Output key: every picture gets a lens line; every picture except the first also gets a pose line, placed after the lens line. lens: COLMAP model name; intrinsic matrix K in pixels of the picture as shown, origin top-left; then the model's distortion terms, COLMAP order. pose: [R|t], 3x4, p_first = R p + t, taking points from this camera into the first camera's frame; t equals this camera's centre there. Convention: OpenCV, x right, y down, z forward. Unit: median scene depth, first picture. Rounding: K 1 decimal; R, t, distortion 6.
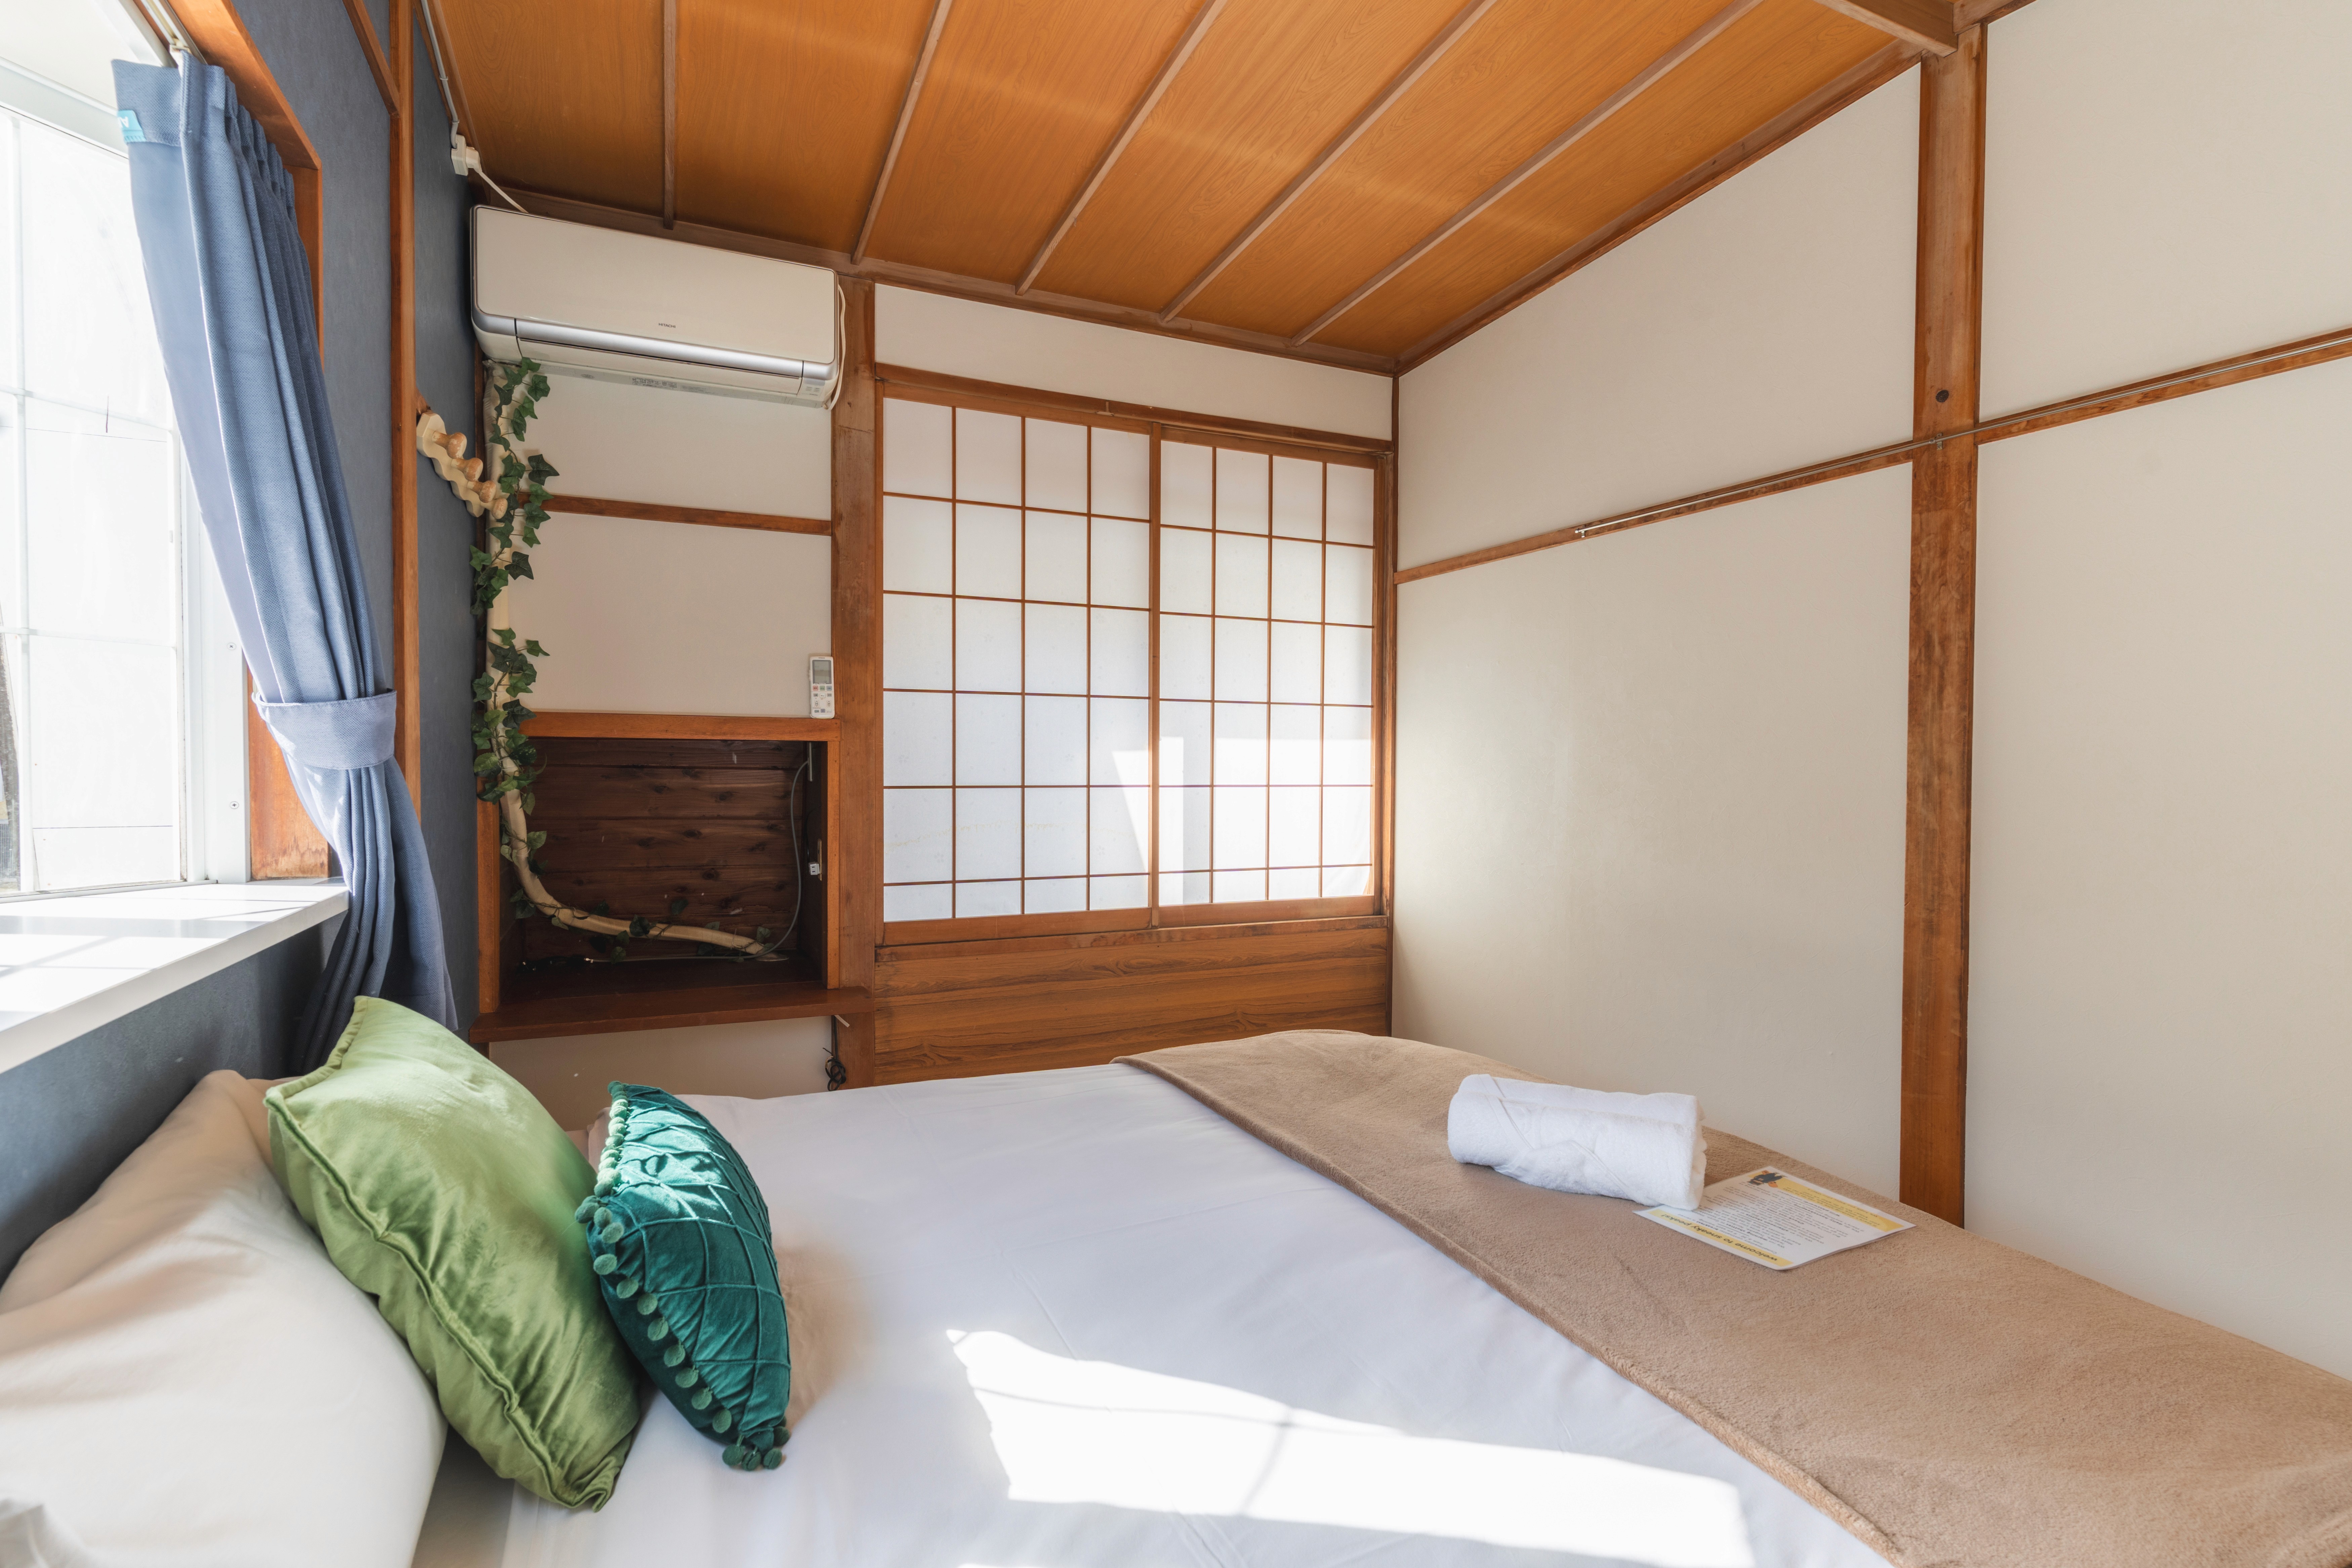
lens RADIAL K [[1022.7, 0, 1176.6], [0, 1022.7, 778.5], [0, 0, 1]] dist [0.002519, 0.000020]
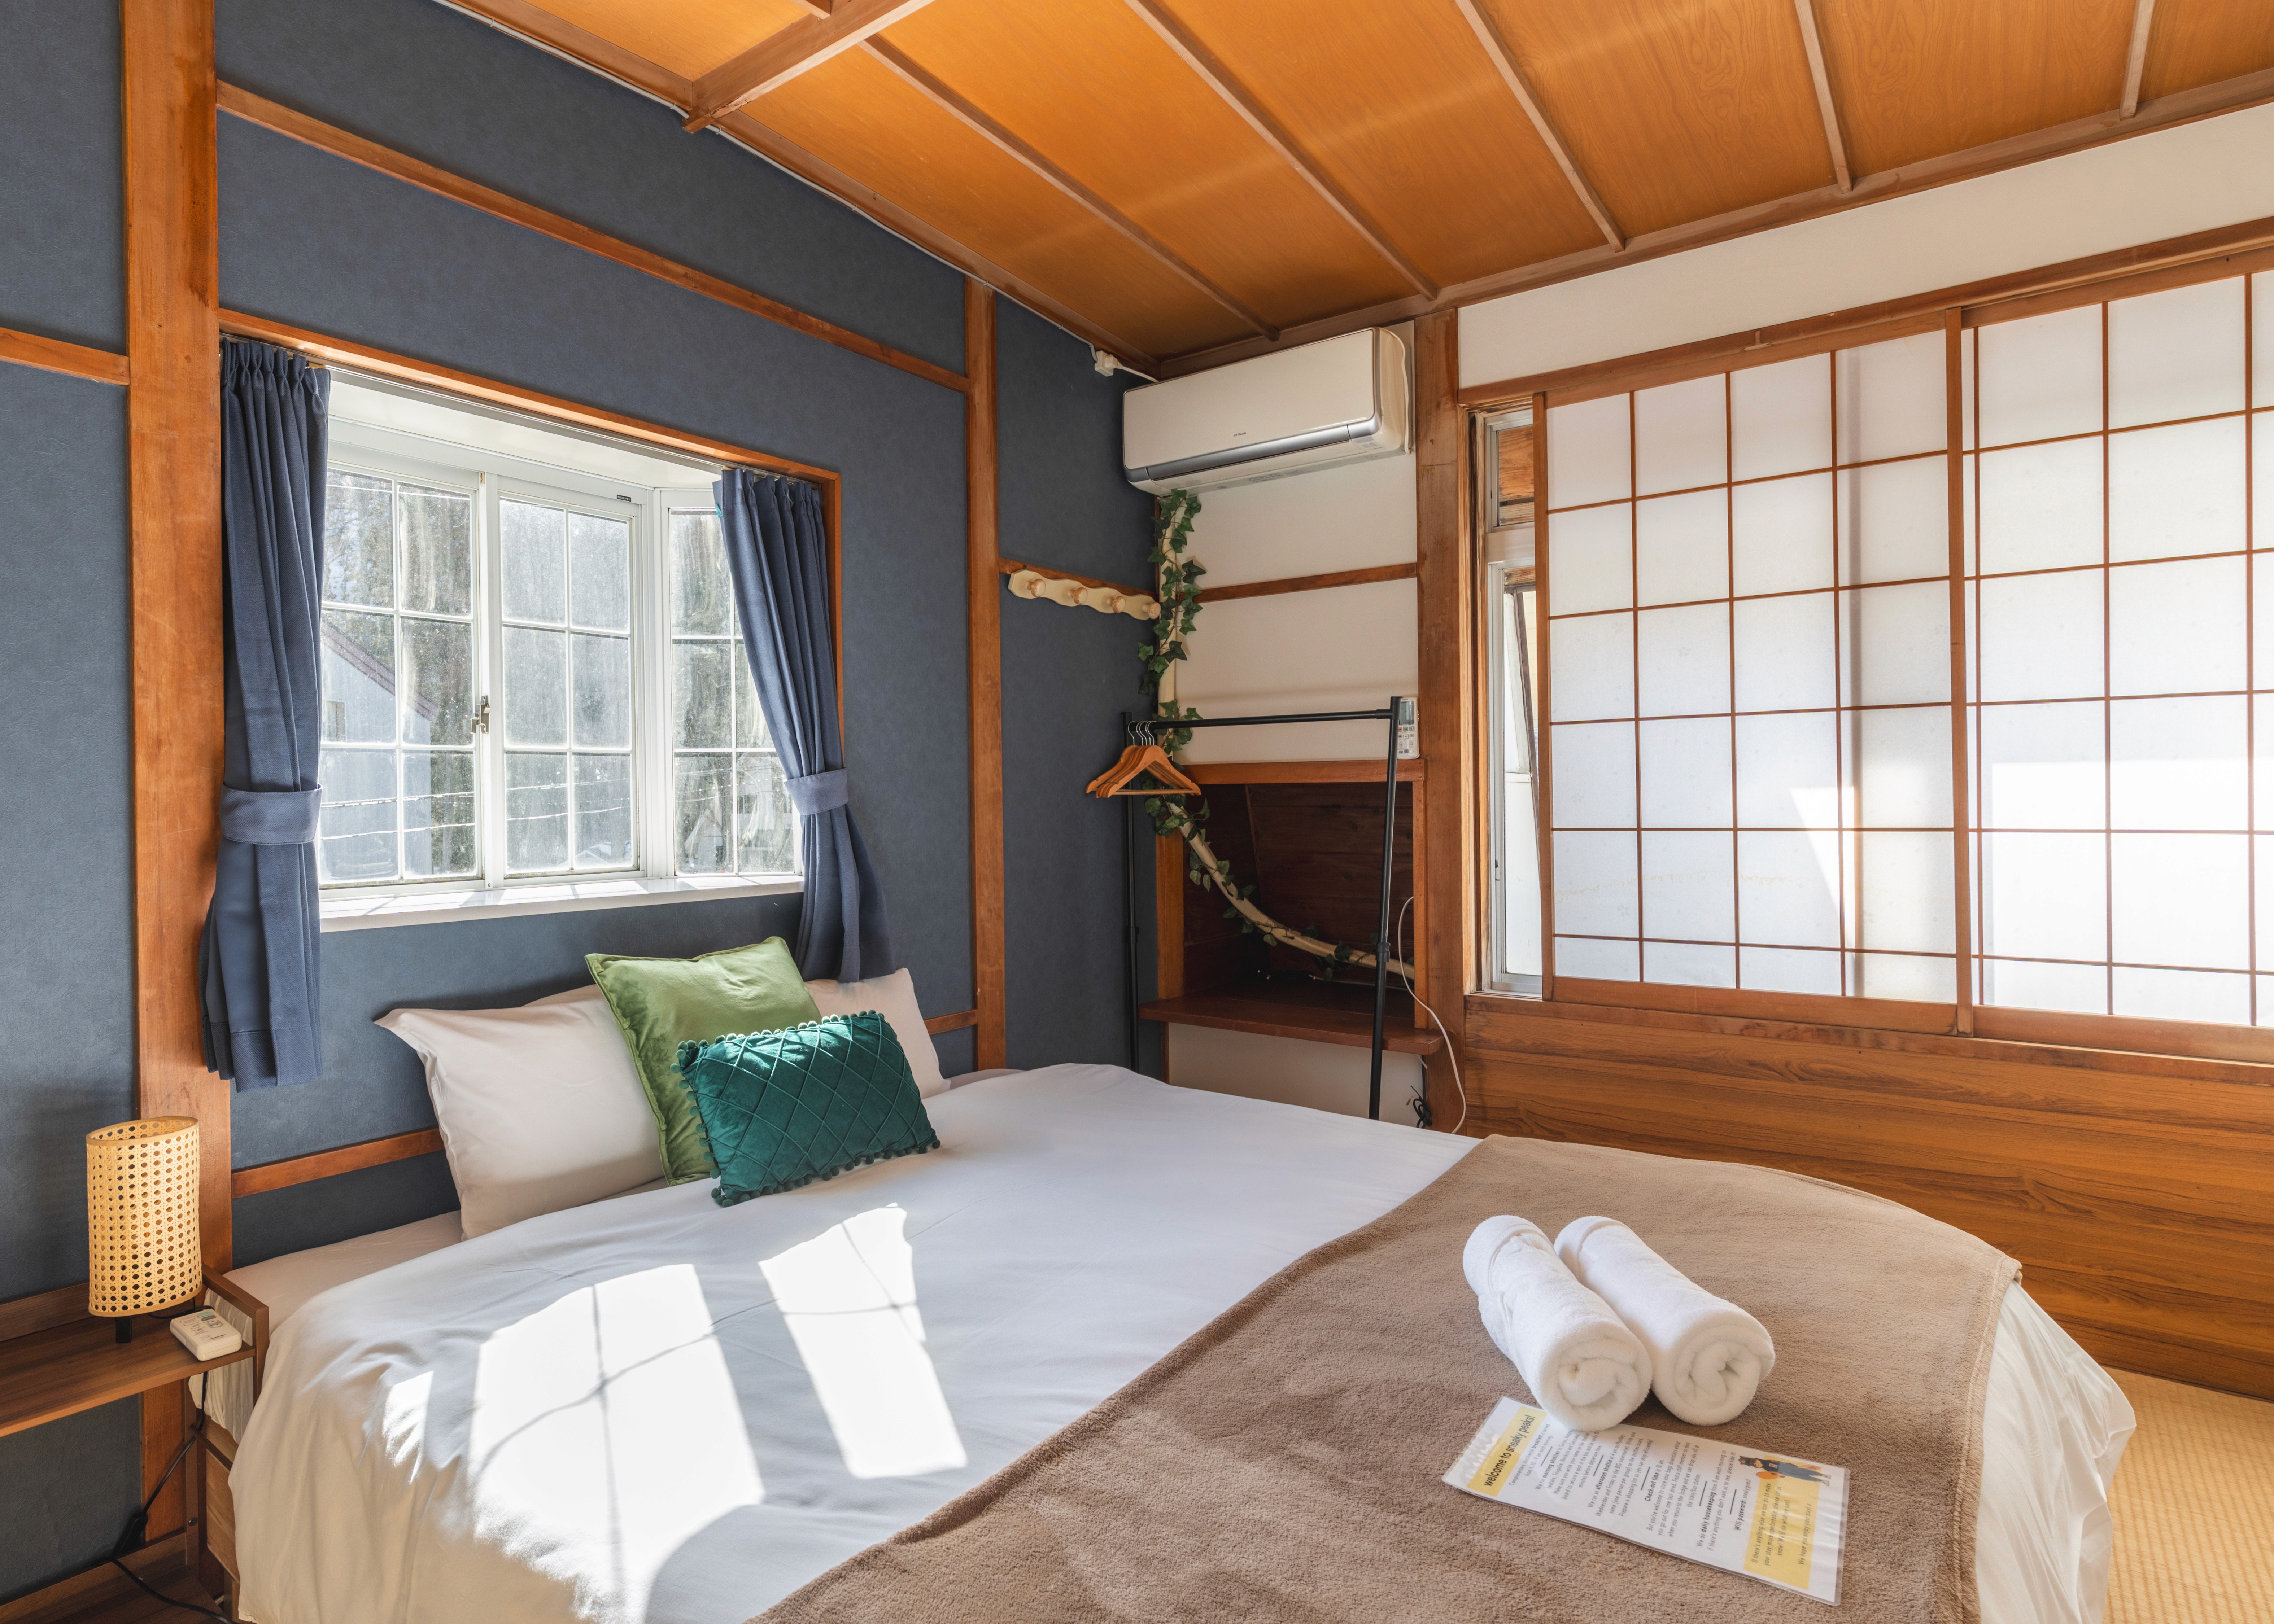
lens RADIAL K [[1198.7, 0, 1137.0], [0, 1198.7, 812.0], [0, 0, 1]] dist [-0.025911, -0.000927]
pose [[0.521276, -0.000449, -0.853388, 0.515128], [-0.002909, 0.999993, -0.002303, -0.002626], [0.853383, 0.003683, 0.521271, 0.152167]]
